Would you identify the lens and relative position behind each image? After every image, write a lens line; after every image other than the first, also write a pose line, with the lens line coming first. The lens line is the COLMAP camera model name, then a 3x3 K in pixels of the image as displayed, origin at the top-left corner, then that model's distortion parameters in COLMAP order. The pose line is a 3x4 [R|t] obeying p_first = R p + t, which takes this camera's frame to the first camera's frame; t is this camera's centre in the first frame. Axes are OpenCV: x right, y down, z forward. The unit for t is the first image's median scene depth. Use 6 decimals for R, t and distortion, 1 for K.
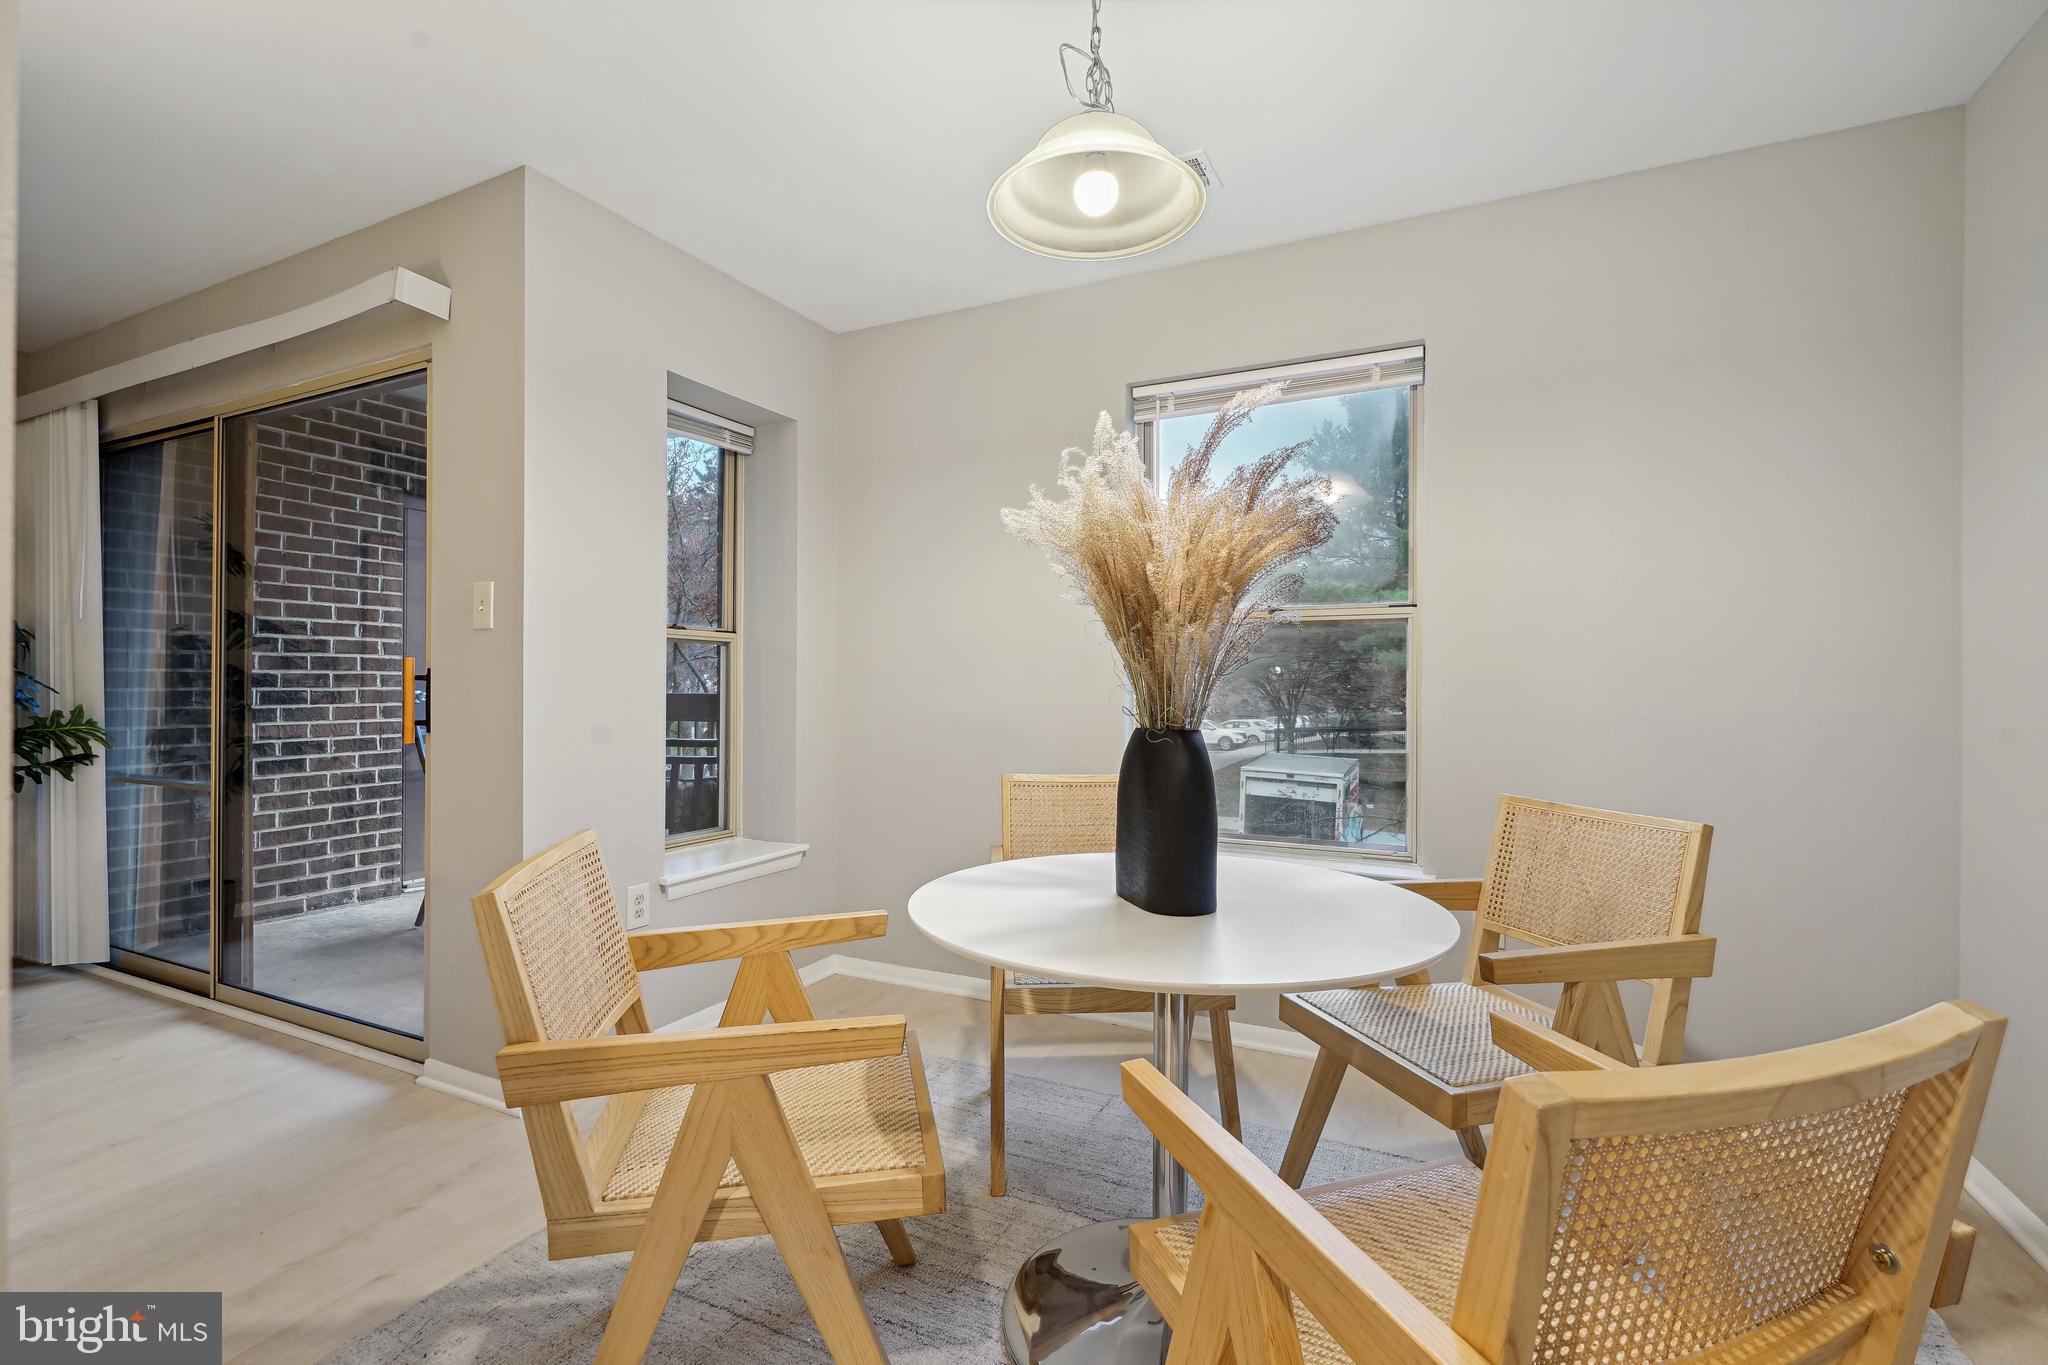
lens RADIAL K [[932.0, 0, 1032.0], [0, 932.0, 686.2], [0, 0, 1]] dist [0.005157, 0.000599]
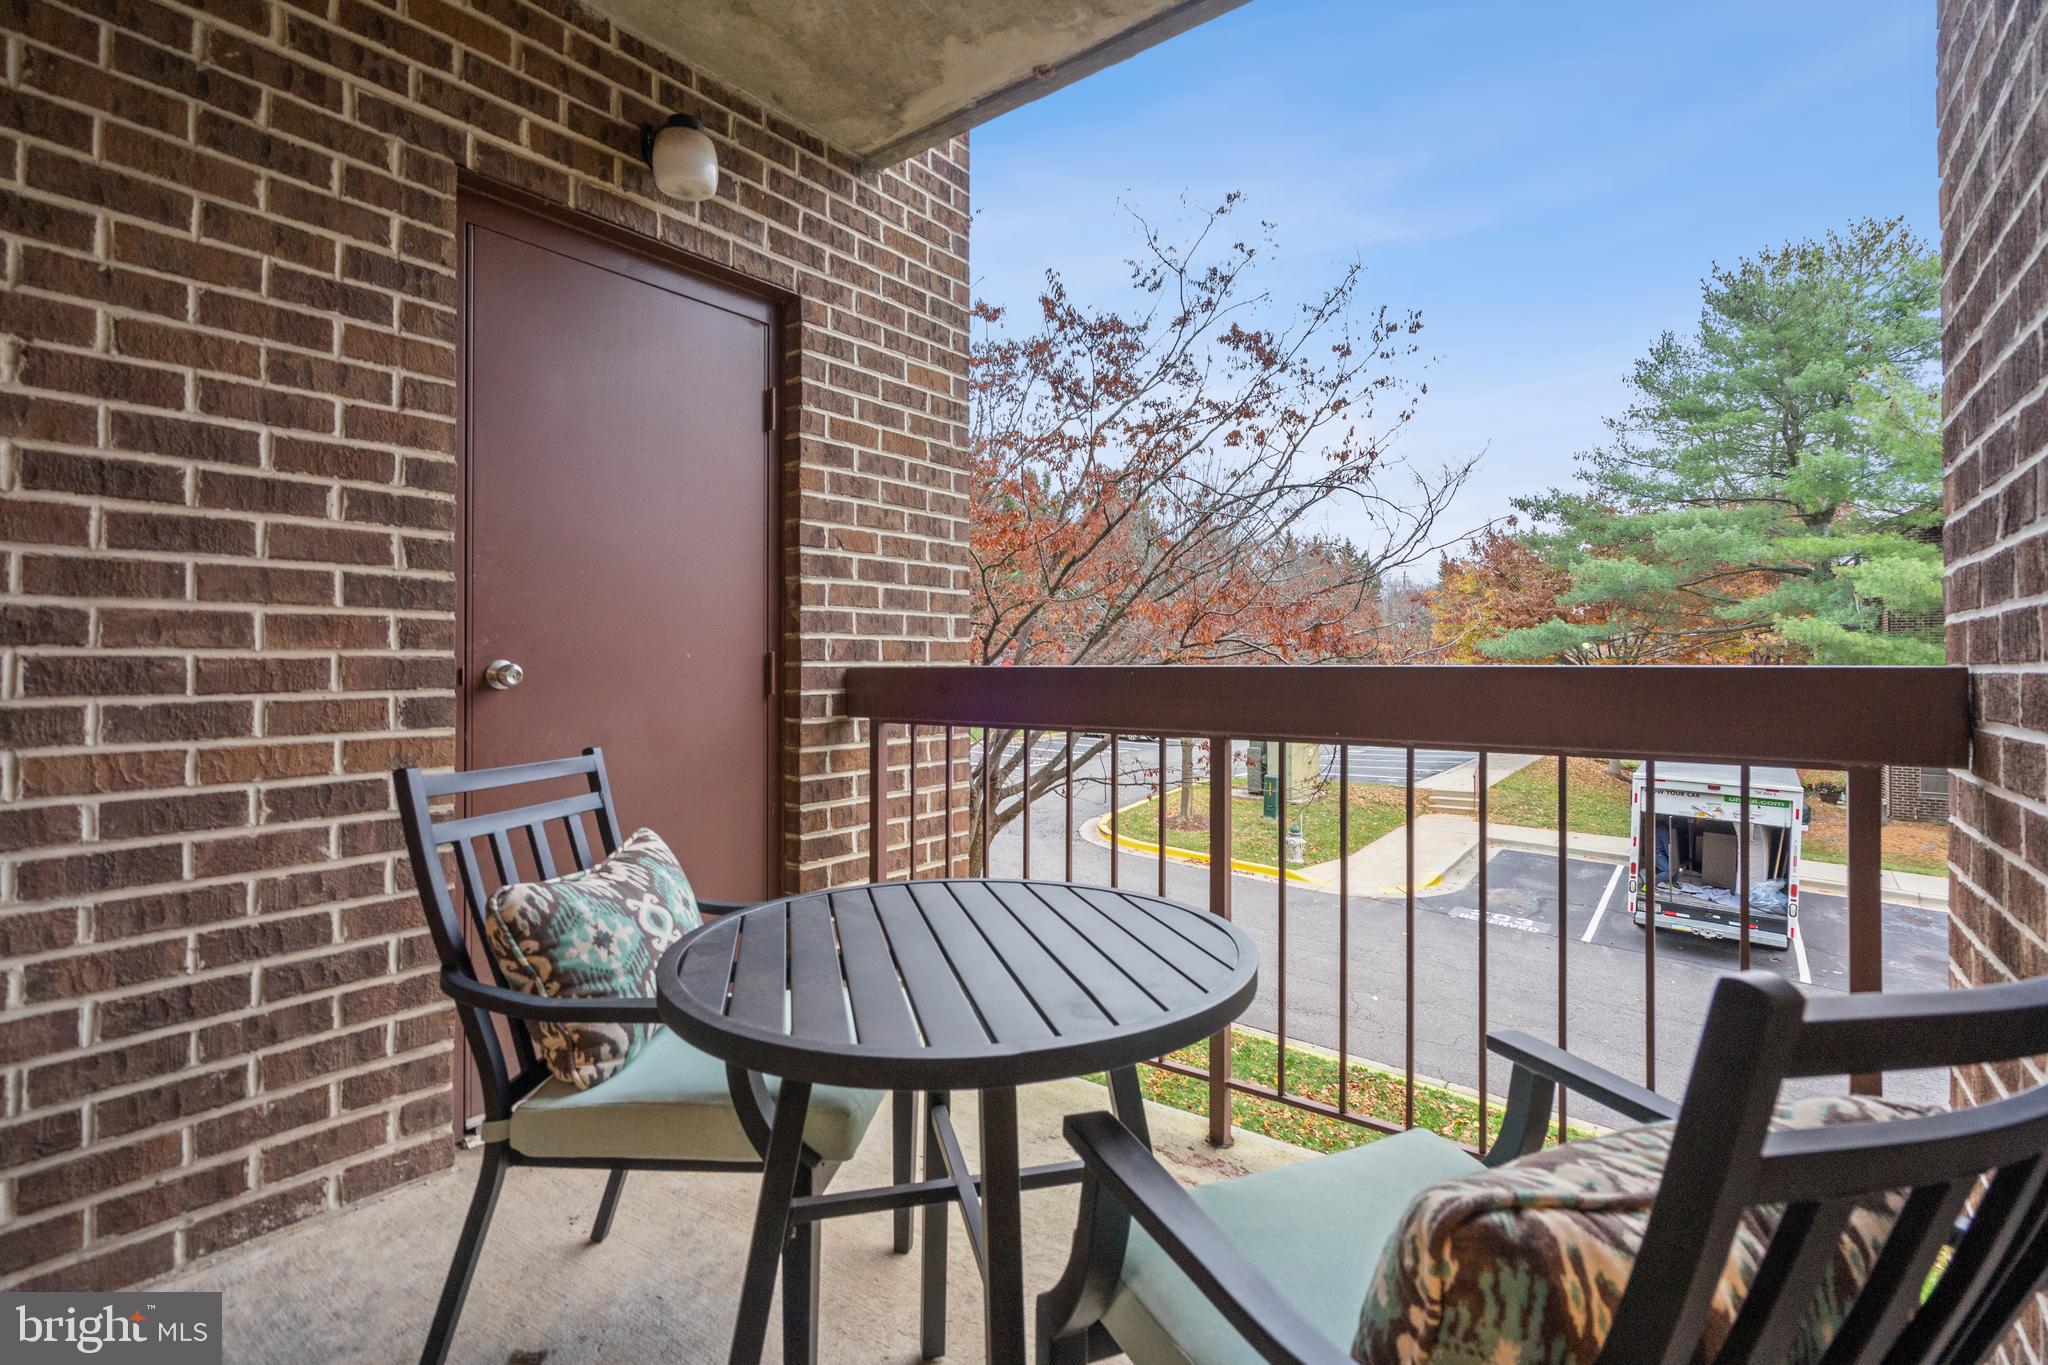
lens RADIAL K [[932.0, 0, 1023.7], [0, 932.0, 674.8], [0, 0, 1]] dist [0.005157, 0.000599]
pose [[0.978556, 0.000504, -0.205982, -0.367154], [0.001151, 0.999968, 0.007915, 0.008889], [0.205979, -0.007982, 0.978524, 0.686218]]
